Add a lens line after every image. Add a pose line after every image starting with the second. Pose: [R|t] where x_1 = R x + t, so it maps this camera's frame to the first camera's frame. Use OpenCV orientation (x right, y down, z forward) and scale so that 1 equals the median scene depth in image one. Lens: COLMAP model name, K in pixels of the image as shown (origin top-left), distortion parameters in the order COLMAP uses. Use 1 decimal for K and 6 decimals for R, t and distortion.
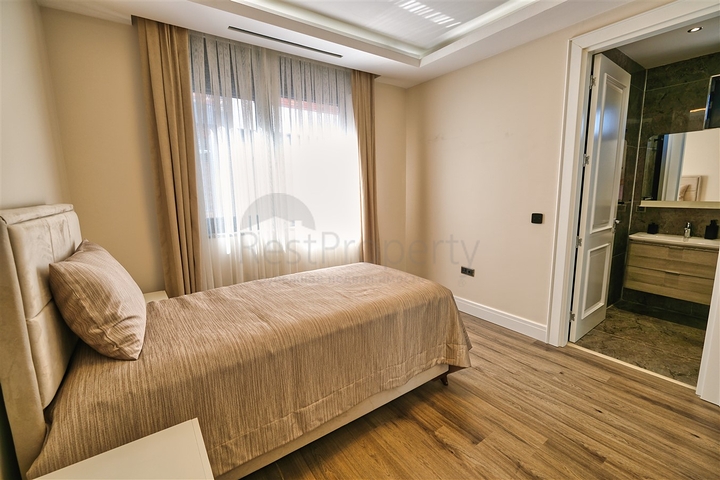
lens RADIAL K [[310.1, 0, 360.0], [0, 310.1, 240.0], [0, 0, 1]] dist [-0.002047, -0.000482]
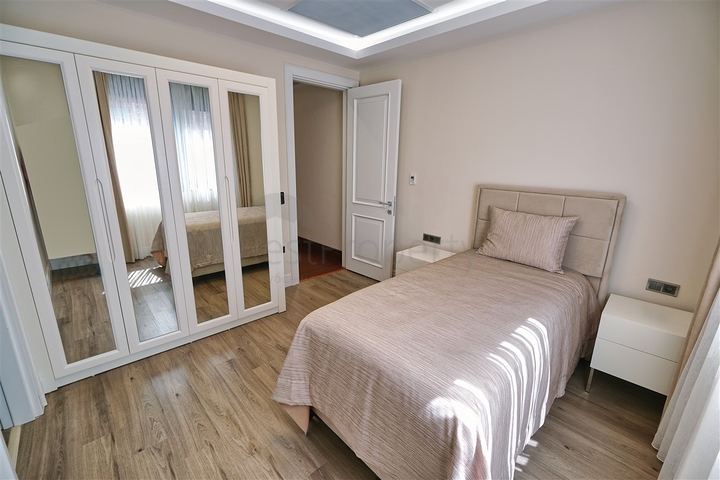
lens RADIAL K [[310.1, 0, 360.0], [0, 310.1, 240.0], [0, 0, 1]] dist [-0.002047, -0.000482]
pose [[-0.990240, 0.029773, -0.136156, 0.253031], [-0.027283, 0.916607, 0.398859, -0.352212], [0.136677, 0.398680, -0.906848, 1.688769]]
